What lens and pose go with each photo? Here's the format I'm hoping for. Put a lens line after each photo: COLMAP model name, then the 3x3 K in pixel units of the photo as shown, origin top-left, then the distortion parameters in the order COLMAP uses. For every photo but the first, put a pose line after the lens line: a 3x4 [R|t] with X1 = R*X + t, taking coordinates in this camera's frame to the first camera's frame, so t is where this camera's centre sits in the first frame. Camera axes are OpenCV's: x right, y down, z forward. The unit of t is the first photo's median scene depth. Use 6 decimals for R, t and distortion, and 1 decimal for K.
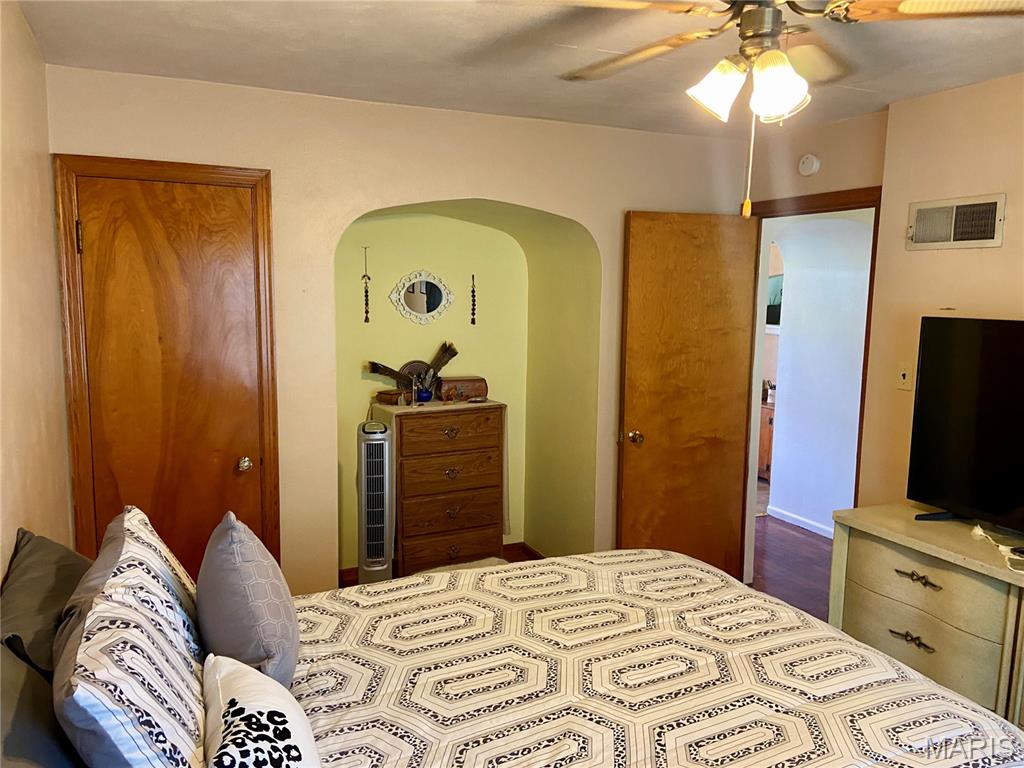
lens RADIAL K [[768.7, 0, 512.7], [0, 768.7, 384.1], [0, 0, 1]] dist [0.105900, -0.126828]
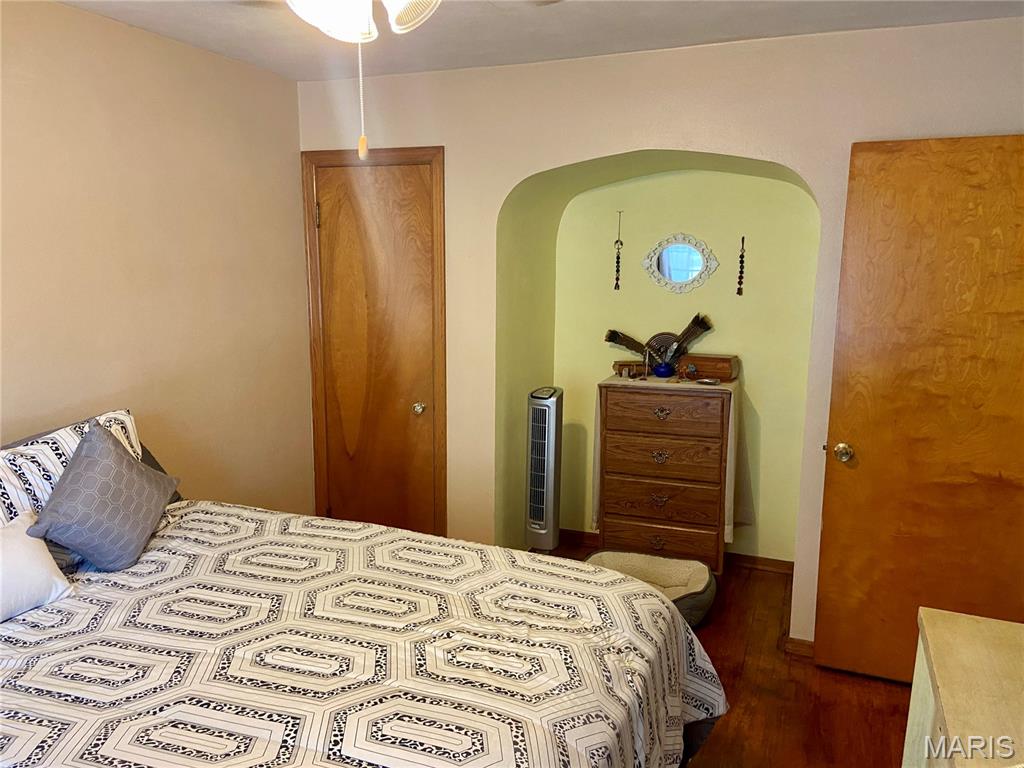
lens RADIAL K [[768.7, 0, 514.4], [0, 768.7, 383.7], [0, 0, 1]] dist [0.105900, -0.126828]
pose [[0.691775, 0.114432, -0.712989, 0.476732], [-0.088219, 0.993361, 0.073837, -0.024937], [0.716705, 0.011820, 0.697277, 0.256370]]
